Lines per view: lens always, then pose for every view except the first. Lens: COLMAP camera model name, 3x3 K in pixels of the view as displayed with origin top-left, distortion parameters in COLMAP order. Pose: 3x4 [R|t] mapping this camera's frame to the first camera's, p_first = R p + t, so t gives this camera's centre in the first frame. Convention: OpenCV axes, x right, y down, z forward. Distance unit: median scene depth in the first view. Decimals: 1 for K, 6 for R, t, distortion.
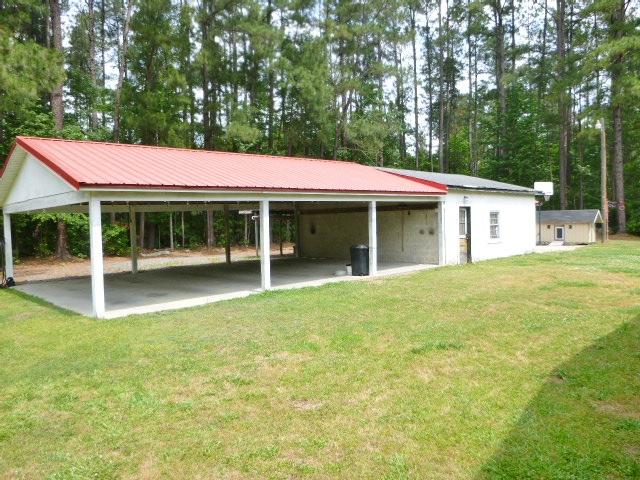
lens RADIAL K [[472.3, 0, 320.0], [0, 472.3, 240.0], [0, 0, 1]] dist [-0.047382, -0.001076]
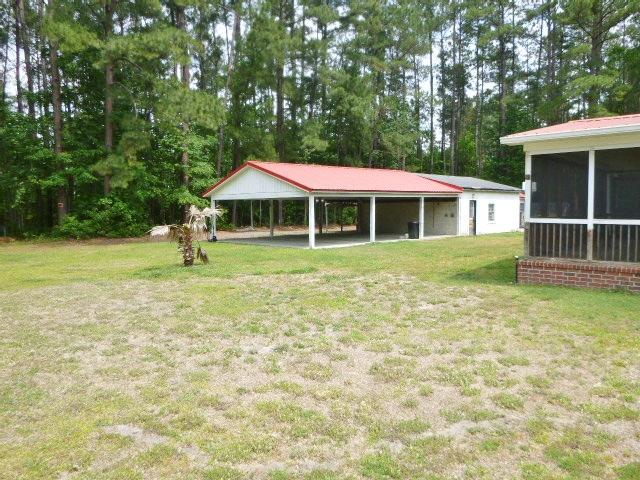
lens RADIAL K [[531.2, 0, 320.0], [0, 531.2, 240.0], [0, 0, 1]] dist [-0.056464, -0.000235]
pose [[0.999461, 0.017355, 0.027853, -0.261566], [-0.017870, 0.999672, 0.018363, 0.041206], [-0.027526, -0.018851, 0.999443, -0.792637]]
